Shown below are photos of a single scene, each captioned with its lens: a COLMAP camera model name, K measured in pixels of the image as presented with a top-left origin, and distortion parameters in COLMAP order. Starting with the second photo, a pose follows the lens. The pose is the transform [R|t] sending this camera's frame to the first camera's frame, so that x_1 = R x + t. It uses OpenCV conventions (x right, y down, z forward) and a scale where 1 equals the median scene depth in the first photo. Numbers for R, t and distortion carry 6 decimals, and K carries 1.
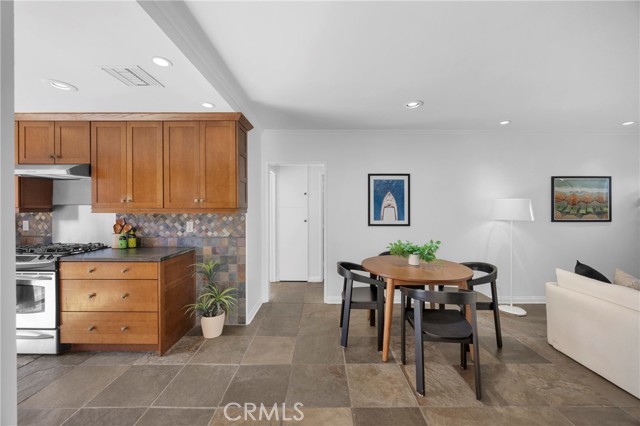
lens RADIAL K [[243.9, 0, 321.1], [0, 243.9, 209.4], [0, 0, 1]] dist [-0.002167, -0.000639]
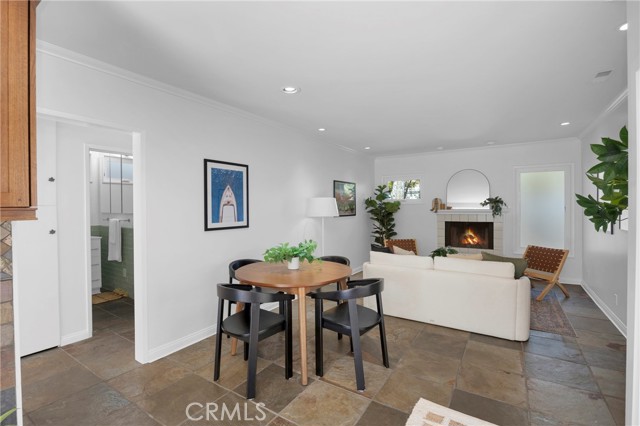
lens RADIAL K [[292.7, 0, 321.0], [0, 292.7, 210.3], [0, 0, 1]] dist [-0.010429, 0.001274]
pose [[0.541687, -0.016219, 0.840424, -0.427929], [0.011008, 0.999865, 0.012201, -0.000934], [-0.840508, 0.002643, 0.541792, 0.303959]]
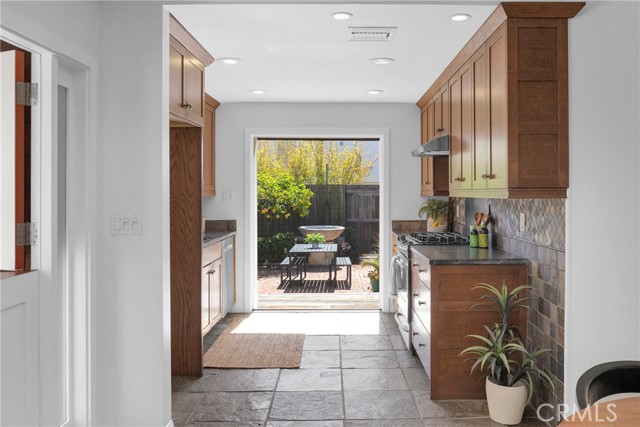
lens RADIAL K [[526.1, 0, 347.0], [0, 526.1, 193.3], [0, 0, 1]] dist [-0.052899, 0.006924]
pose [[0.017043, -0.000663, -0.999855, 0.667493], [-0.003591, 0.999993, -0.000724, 0.005853], [0.999848, 0.003603, 0.017040, 0.570067]]
